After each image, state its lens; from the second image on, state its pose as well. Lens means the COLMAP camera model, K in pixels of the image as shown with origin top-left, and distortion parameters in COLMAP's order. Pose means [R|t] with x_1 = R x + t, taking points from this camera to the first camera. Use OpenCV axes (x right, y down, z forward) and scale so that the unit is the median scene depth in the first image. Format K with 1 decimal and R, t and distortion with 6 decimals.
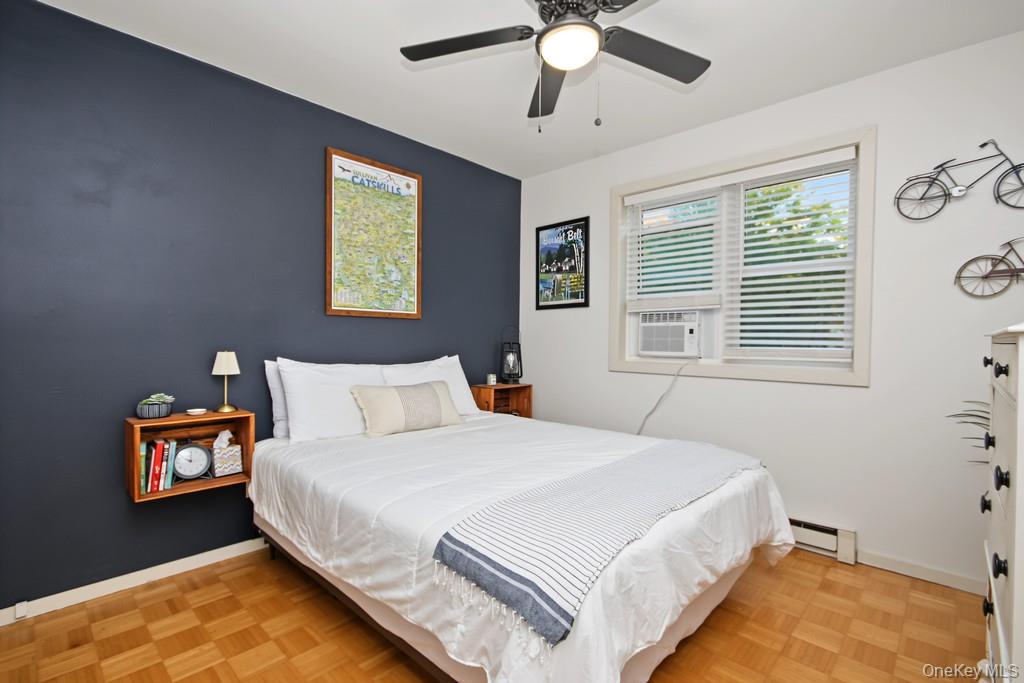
lens RADIAL K [[474.7, 0, 514.1], [0, 474.7, 344.0], [0, 0, 1]] dist [-0.001876, -0.000975]
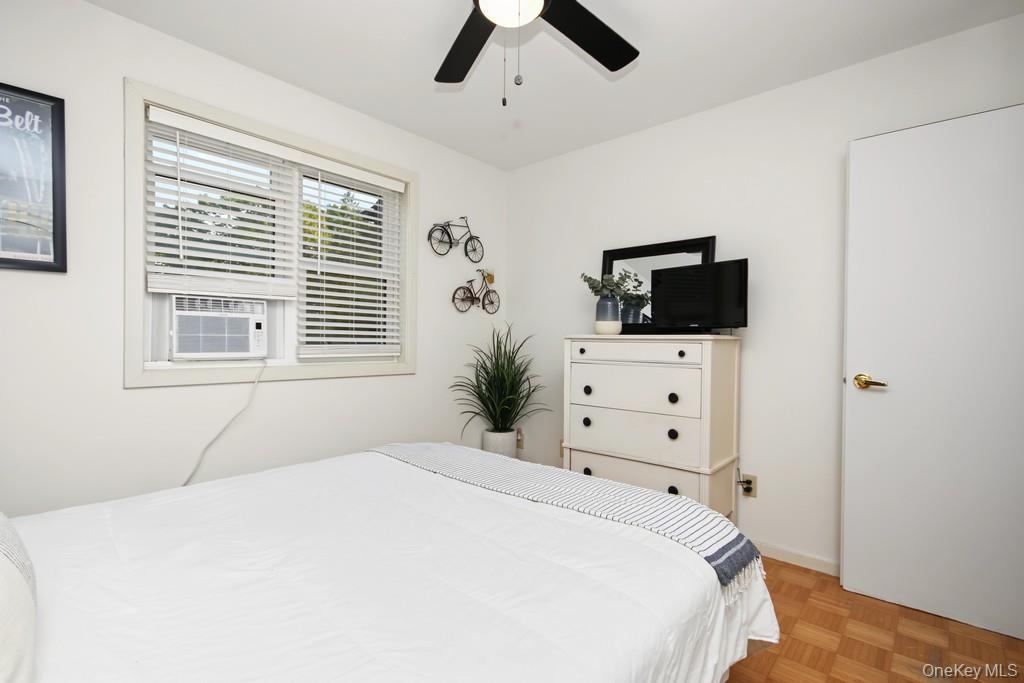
lens RADIAL K [[474.7, 0, 514.2], [0, 474.7, 344.0], [0, 0, 1]] dist [-0.001876, -0.000975]
pose [[-0.033864, -0.017854, 0.999267, -0.442358], [-0.004933, 0.999831, 0.017697, -0.012511], [-0.999414, -0.004331, -0.033947, 0.598782]]
